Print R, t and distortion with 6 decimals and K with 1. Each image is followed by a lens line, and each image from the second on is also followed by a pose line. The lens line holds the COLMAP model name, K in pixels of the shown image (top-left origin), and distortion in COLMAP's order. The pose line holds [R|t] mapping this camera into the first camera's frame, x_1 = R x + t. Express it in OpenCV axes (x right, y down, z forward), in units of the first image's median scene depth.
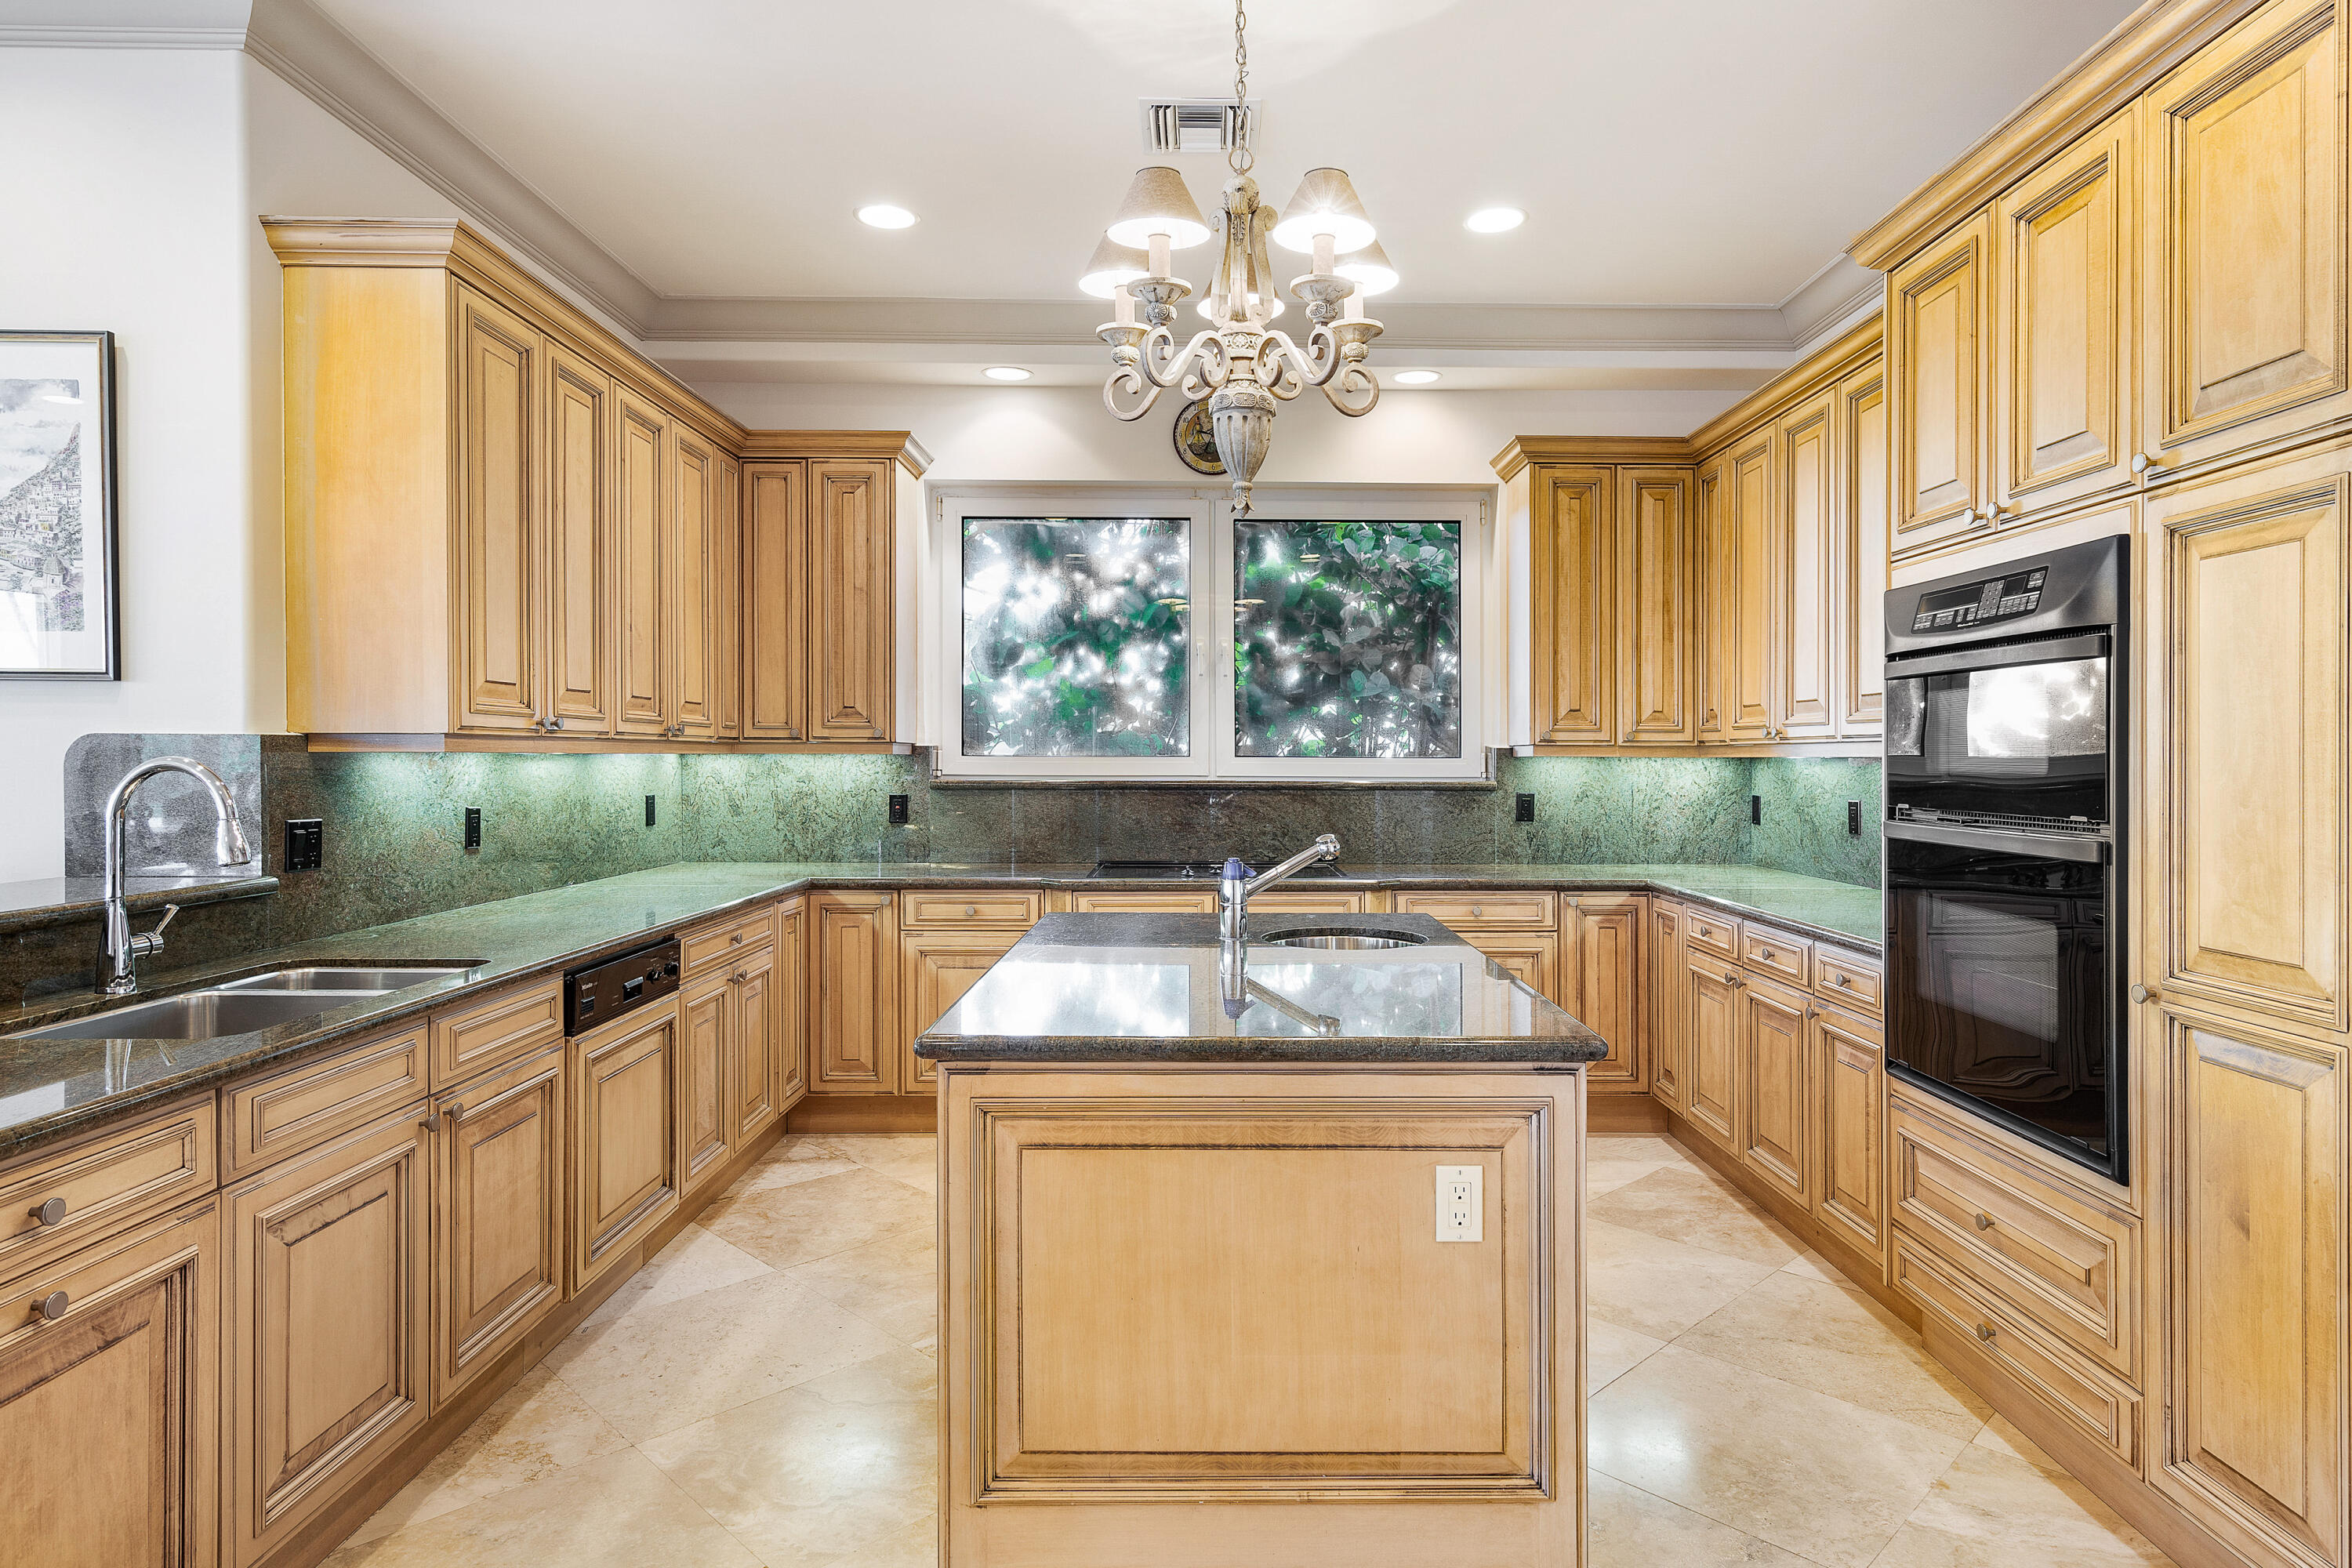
lens RADIAL K [[1318.8, 0, 1193.7], [0, 1318.8, 770.3], [0, 0, 1]] dist [0.002631, -0.003032]
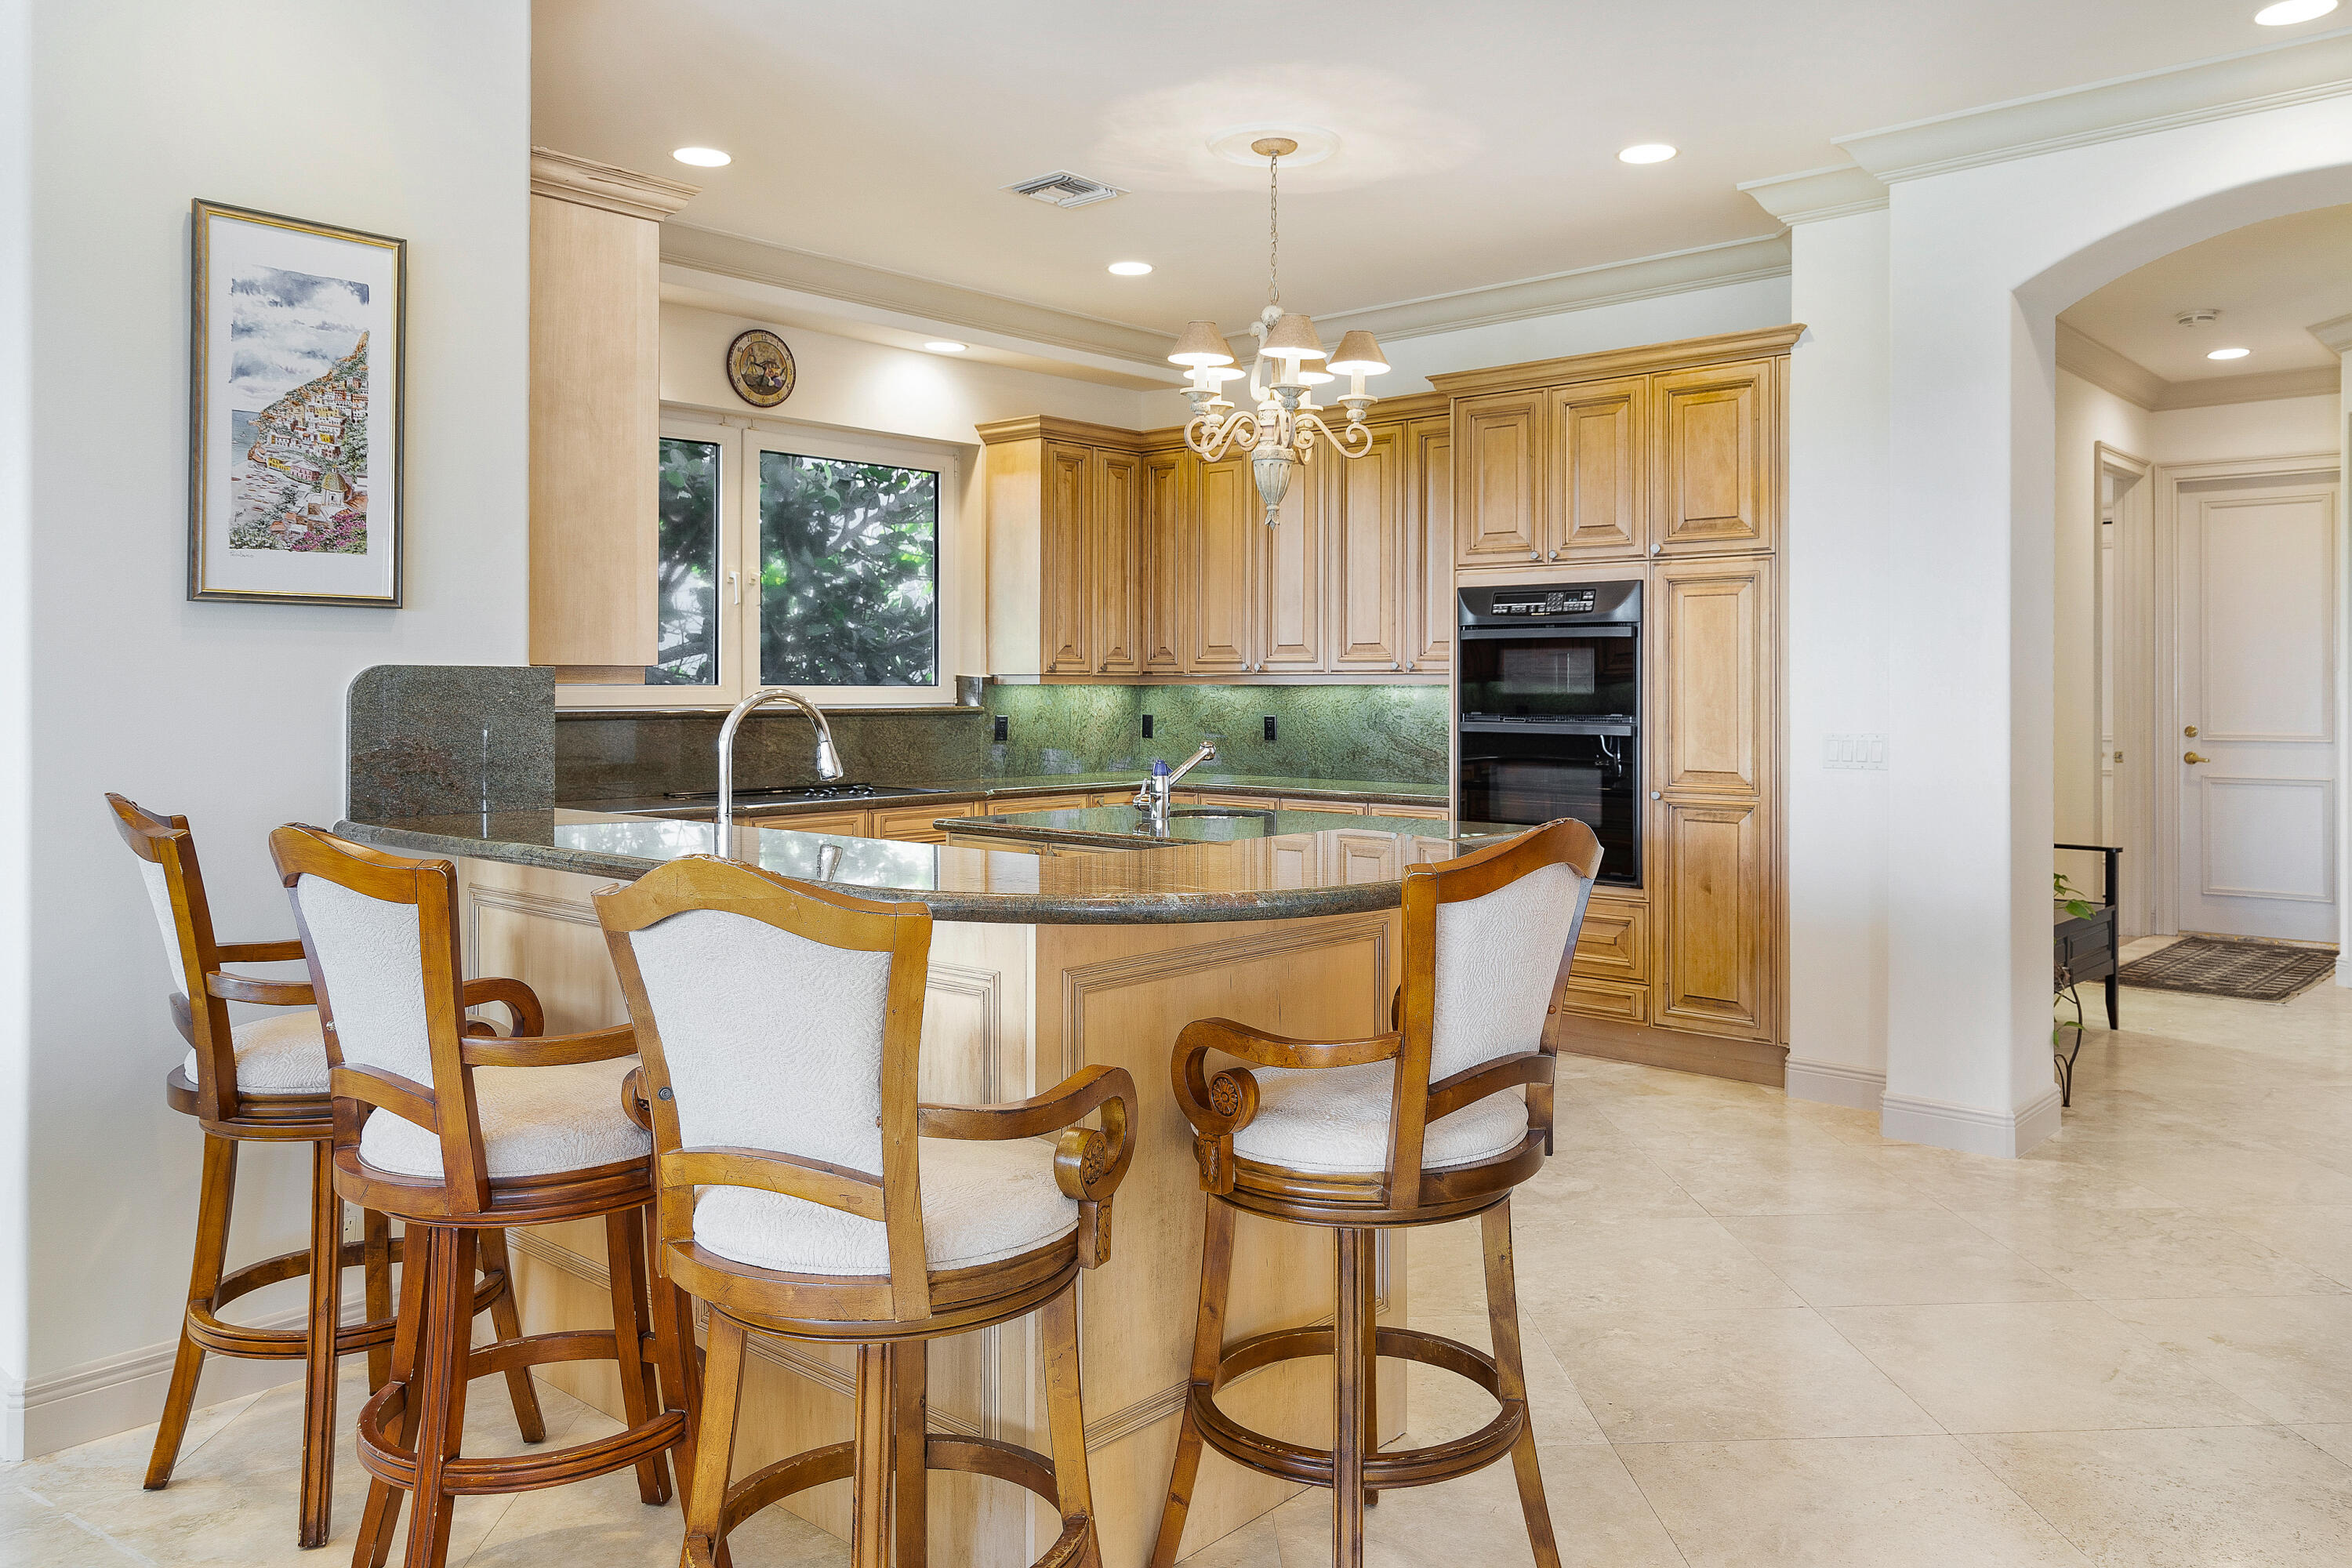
lens RADIAL K [[1687.4, 0, 1188.1], [0, 1687.4, 701.5], [0, 0, 1]] dist [-0.010210, -0.000717]
pose [[0.683202, -0.009755, 0.730165, -1.313998], [0.008598, 0.999949, 0.005314, -0.003238], [-0.730179, 0.002647, 0.683251, -0.231902]]
